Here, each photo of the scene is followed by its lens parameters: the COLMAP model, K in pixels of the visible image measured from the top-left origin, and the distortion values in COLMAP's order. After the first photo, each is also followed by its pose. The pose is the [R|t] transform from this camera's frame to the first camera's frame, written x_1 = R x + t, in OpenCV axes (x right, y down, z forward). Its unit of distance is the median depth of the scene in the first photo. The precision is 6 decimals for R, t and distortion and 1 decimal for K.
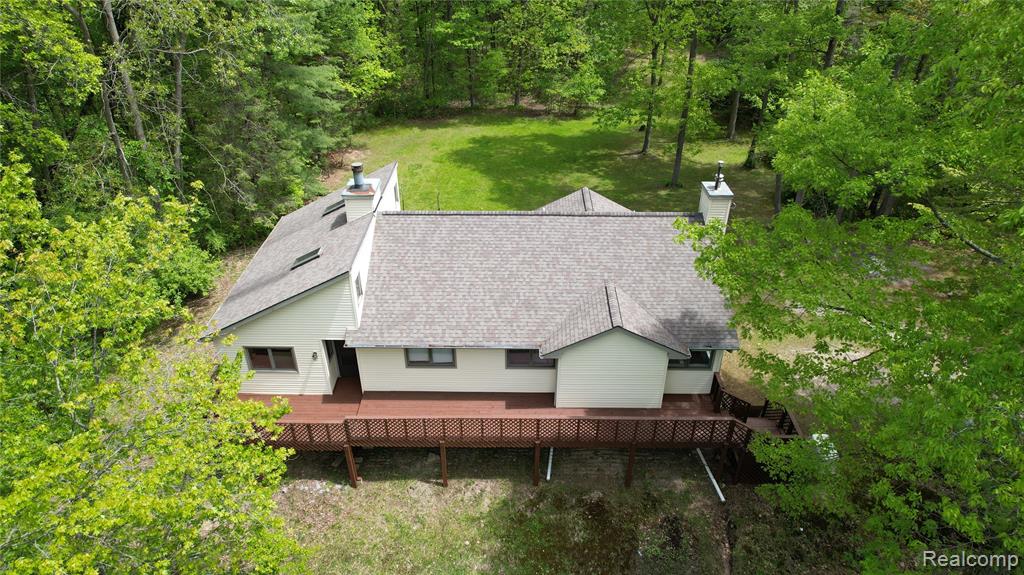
lens RADIAL K [[653.3, 0, 512.0], [0, 653.3, 287.5], [0, 0, 1]] dist [-0.048383, 0.001653]
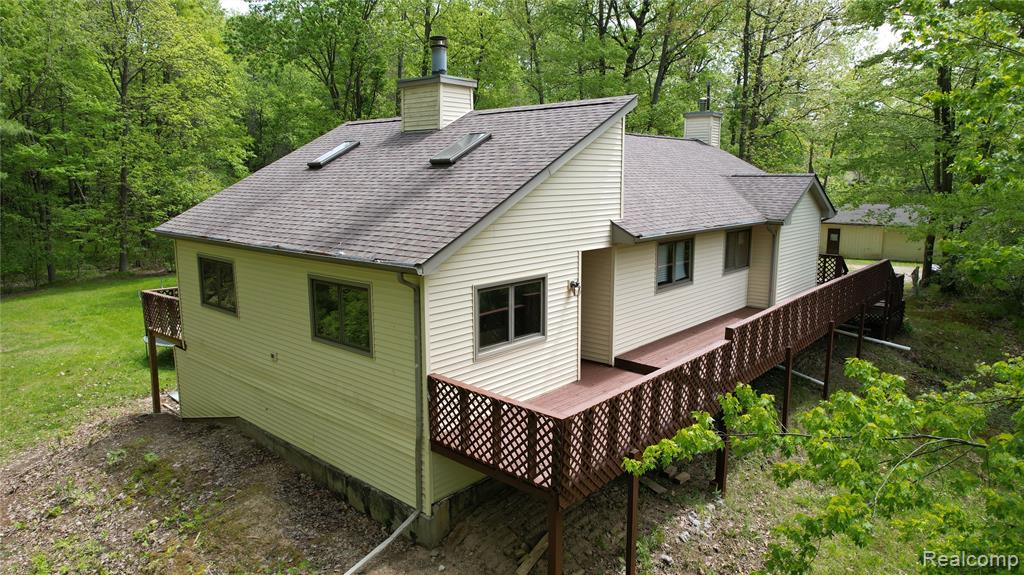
lens RADIAL K [[653.3, 0, 512.0], [0, 653.3, 287.5], [0, 0, 1]] dist [-0.048383, 0.001653]
pose [[0.658320, -0.136337, 0.740289, -0.739258], [0.408001, 0.891094, -0.198714, 0.193010], [-0.632575, 0.432856, 0.642250, 0.704892]]
